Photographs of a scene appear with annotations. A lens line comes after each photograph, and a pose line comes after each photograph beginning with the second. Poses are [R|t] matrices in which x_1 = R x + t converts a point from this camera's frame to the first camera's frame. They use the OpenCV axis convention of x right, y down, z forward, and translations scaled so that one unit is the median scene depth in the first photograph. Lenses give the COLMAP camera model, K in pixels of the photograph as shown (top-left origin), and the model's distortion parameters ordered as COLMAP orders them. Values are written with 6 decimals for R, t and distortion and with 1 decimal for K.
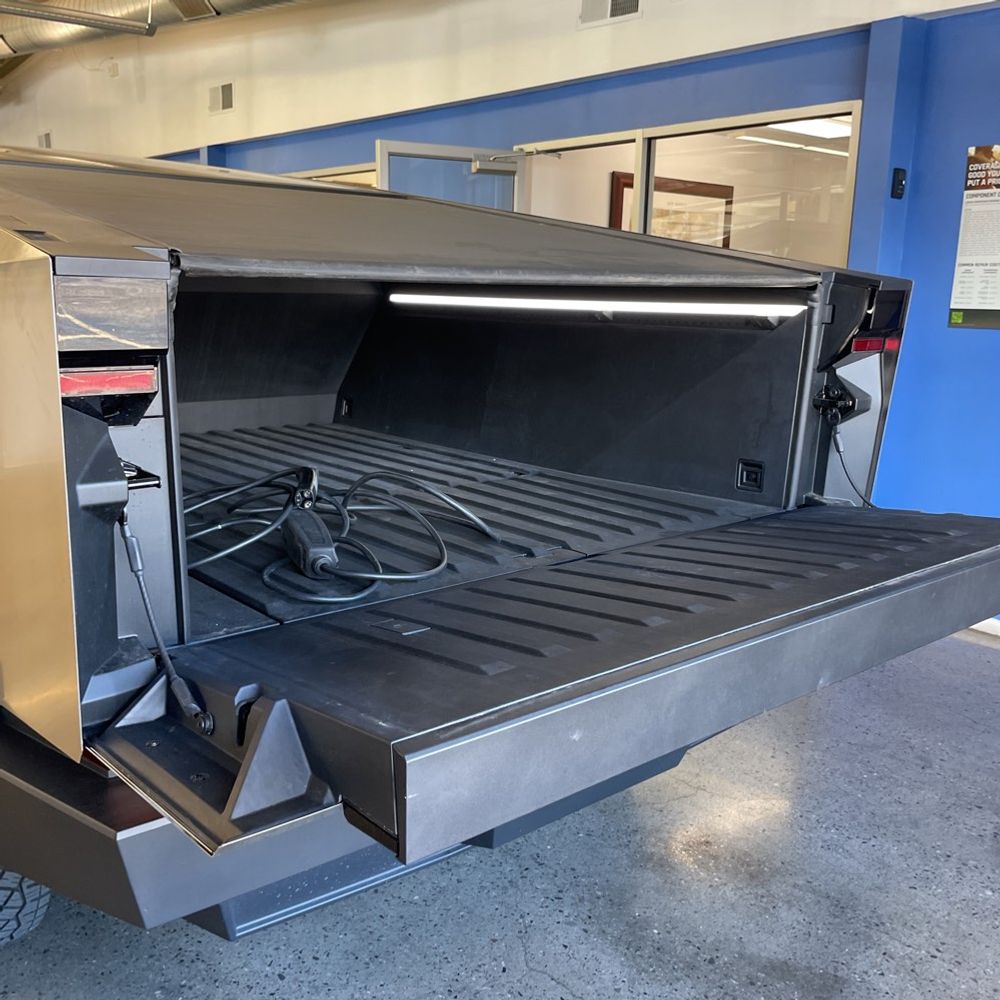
lens RADIAL K [[980.6, 0, 499.2], [0, 980.6, 500.0], [0, 0, 1]] dist [0.035157, 0.000000]
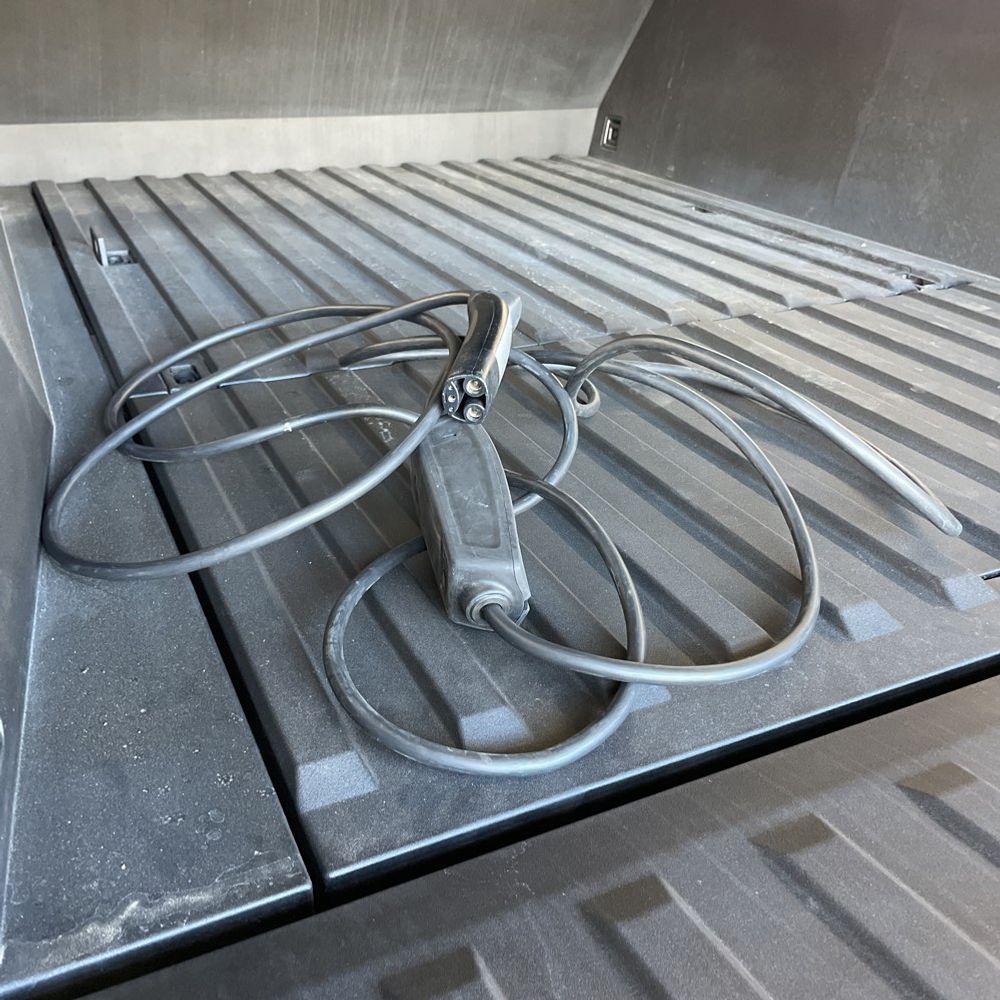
lens RADIAL K [[980.6, 0, 499.5], [0, 980.6, 497.8], [0, 0, 1]] dist [0.035157, 0.000000]
pose [[0.964248, 0.123765, -0.234325, -0.051516], [-0.056774, 0.960188, 0.273523, -0.041958], [0.258849, -0.250441, 0.932886, 0.367411]]
